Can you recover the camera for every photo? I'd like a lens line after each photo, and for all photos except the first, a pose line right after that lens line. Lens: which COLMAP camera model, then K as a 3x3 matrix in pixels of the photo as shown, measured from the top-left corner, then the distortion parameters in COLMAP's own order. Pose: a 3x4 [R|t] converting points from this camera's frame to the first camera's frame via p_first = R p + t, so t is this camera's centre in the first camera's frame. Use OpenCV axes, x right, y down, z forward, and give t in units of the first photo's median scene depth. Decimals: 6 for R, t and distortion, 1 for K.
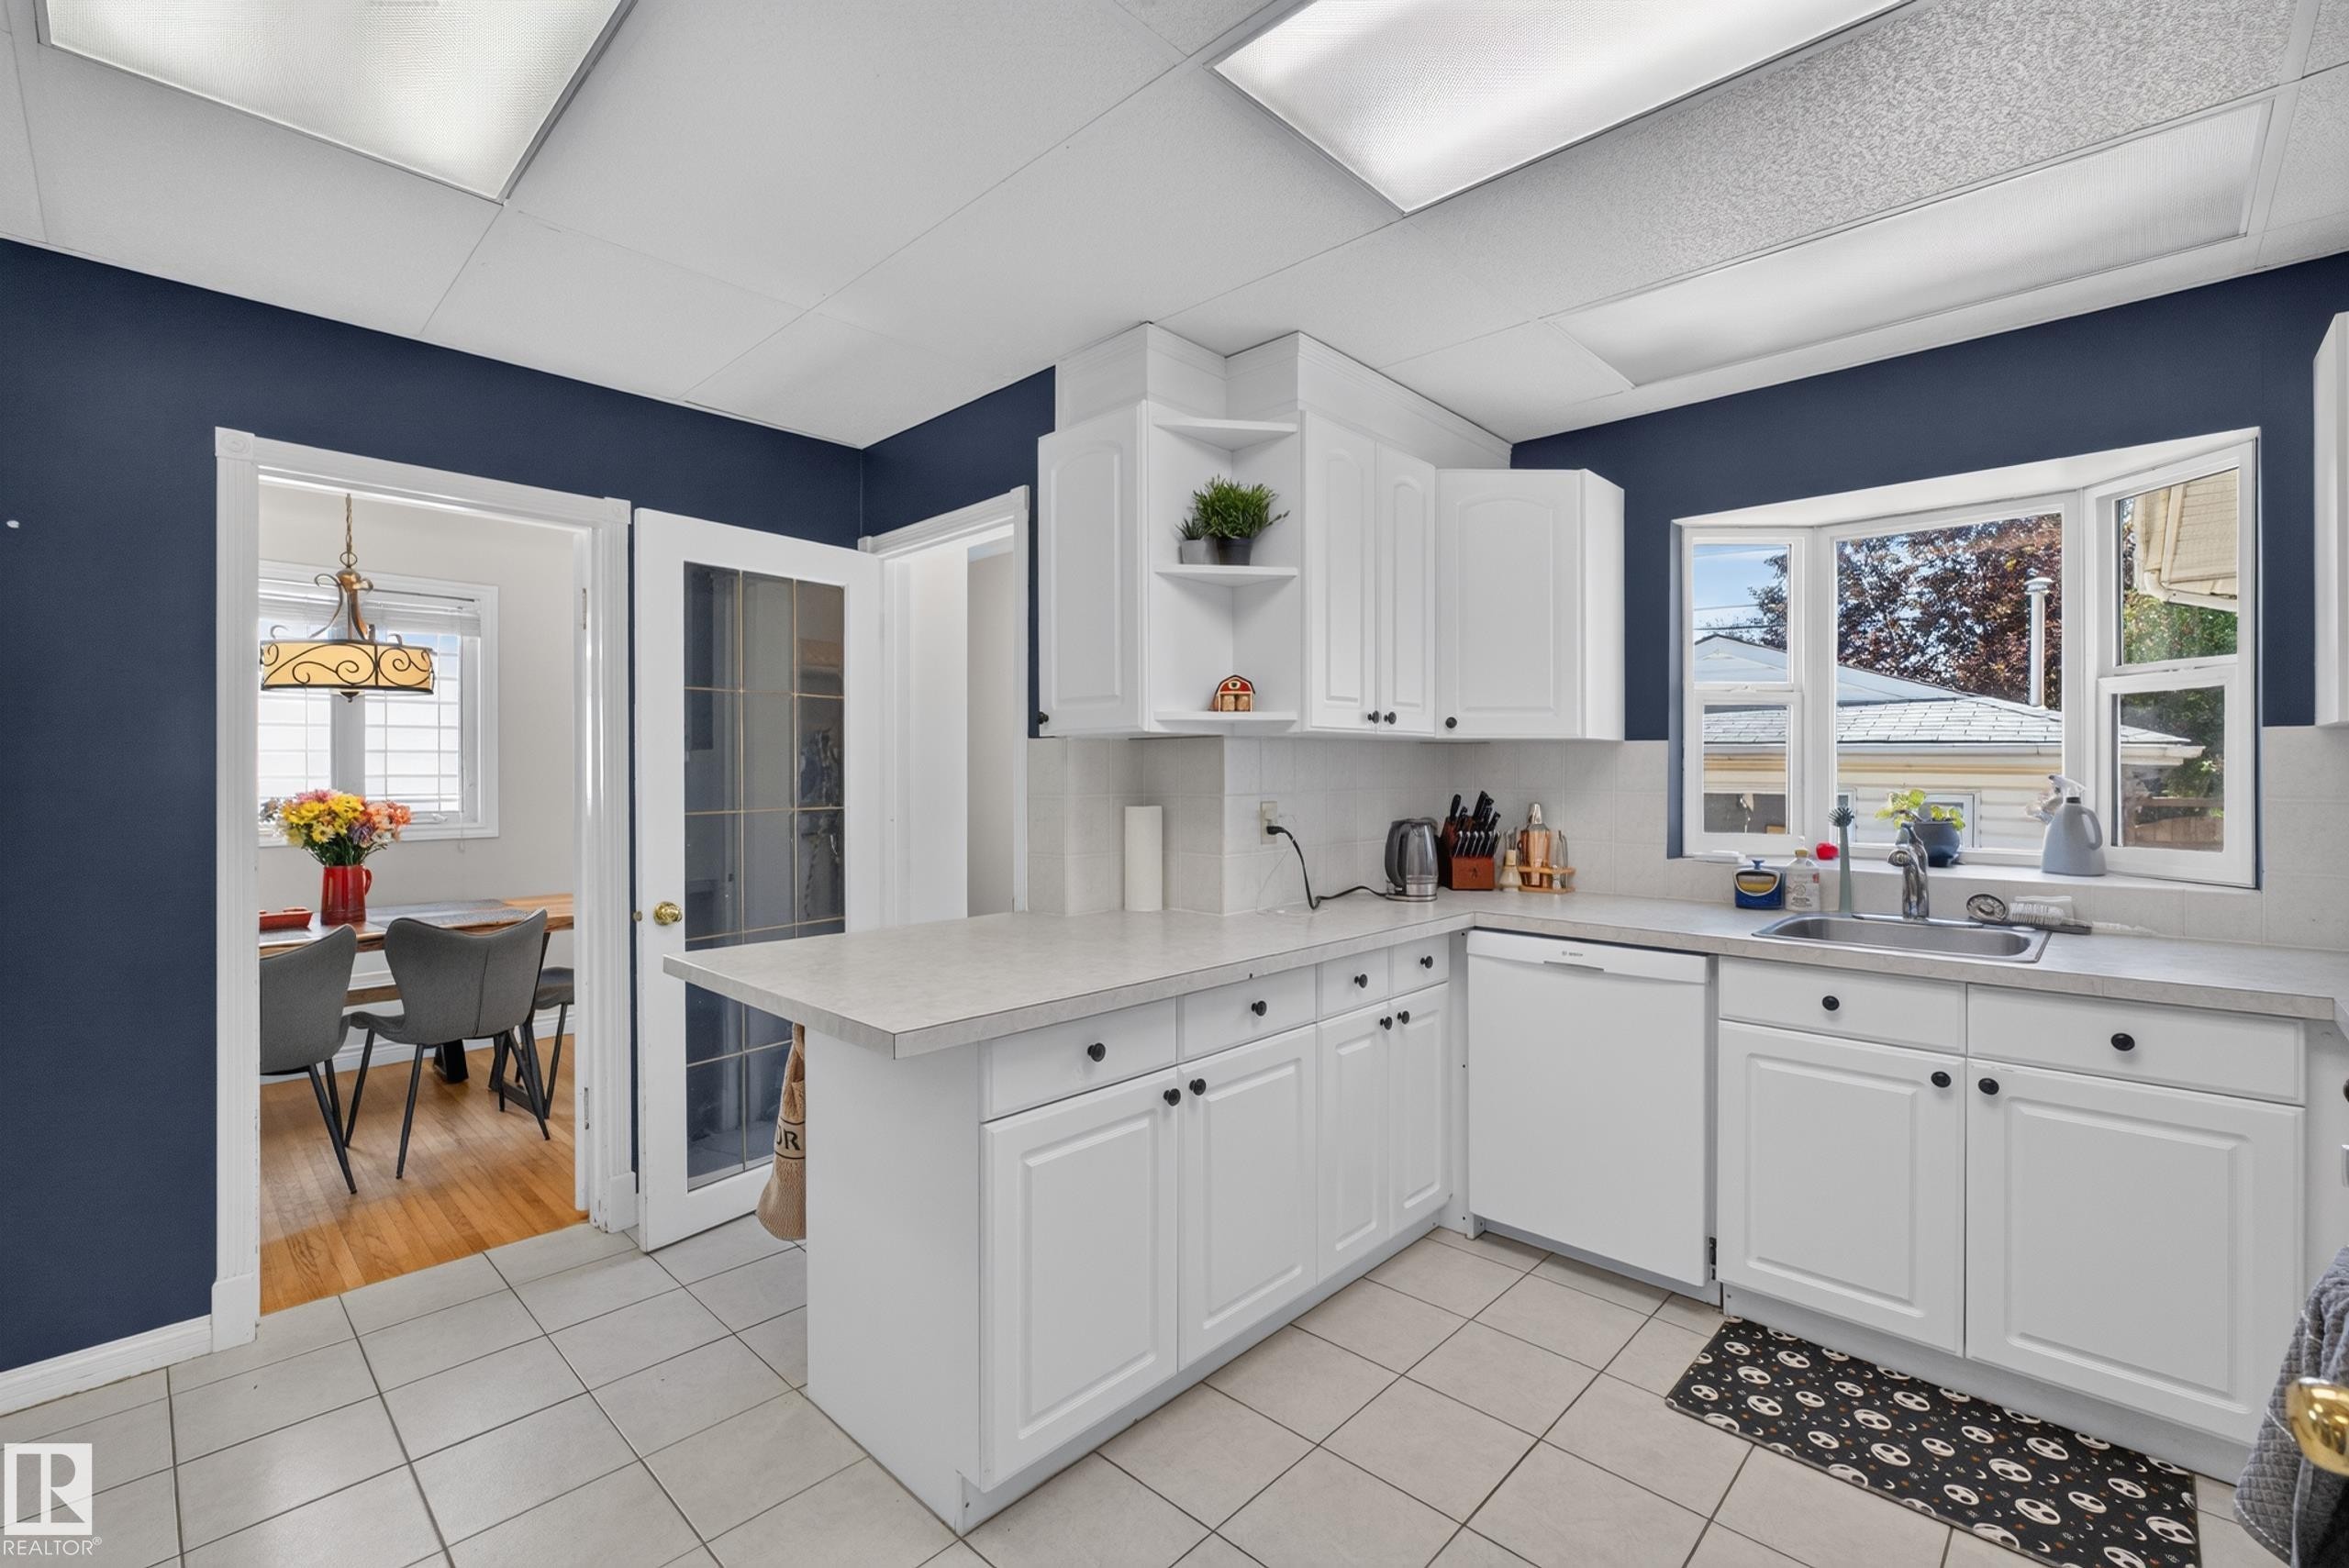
lens RADIAL K [[1008.2, 0, 1170.9], [0, 1008.2, 789.8], [0, 0, 1]] dist [-0.009934, 0.000922]
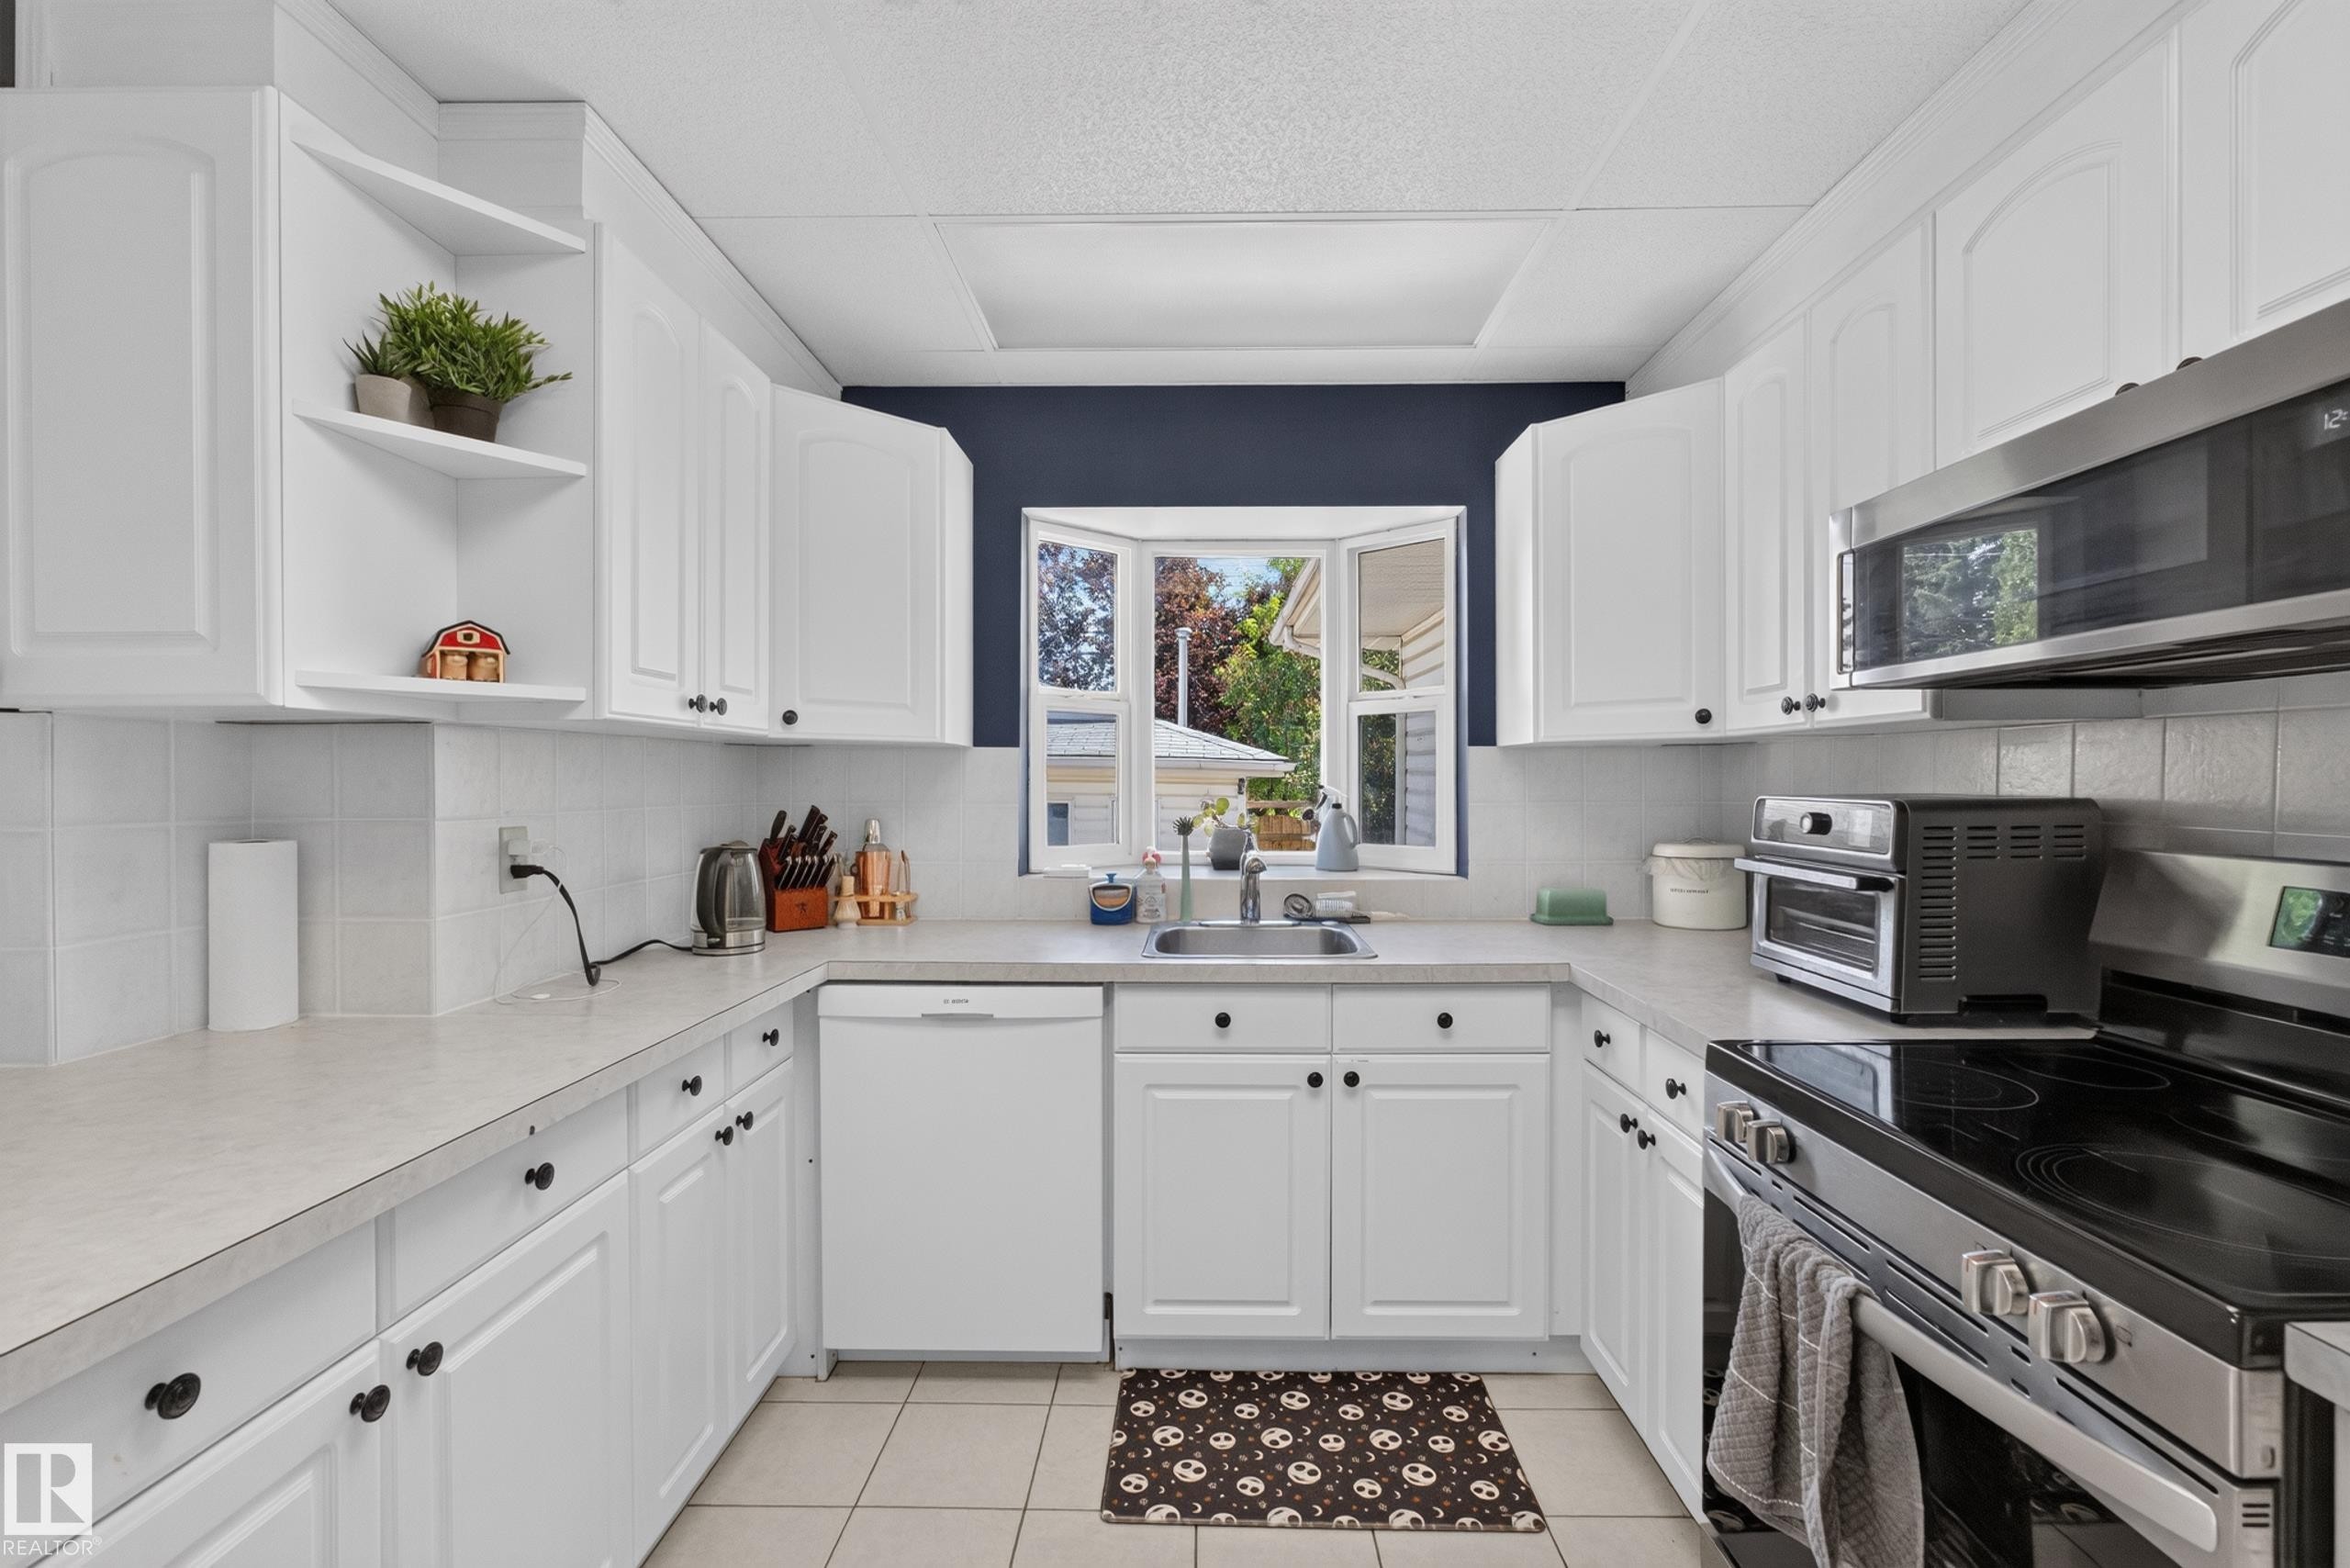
lens RADIAL K [[1008.7, 0, 1171.4], [0, 1008.7, 789.8], [0, 0, 1]] dist [-0.009934, 0.000922]
pose [[0.729484, -0.004111, 0.683986, -0.039810], [0.010646, 0.999929, -0.005344, -0.004924], [-0.683915, 0.011180, 0.729476, 0.272041]]
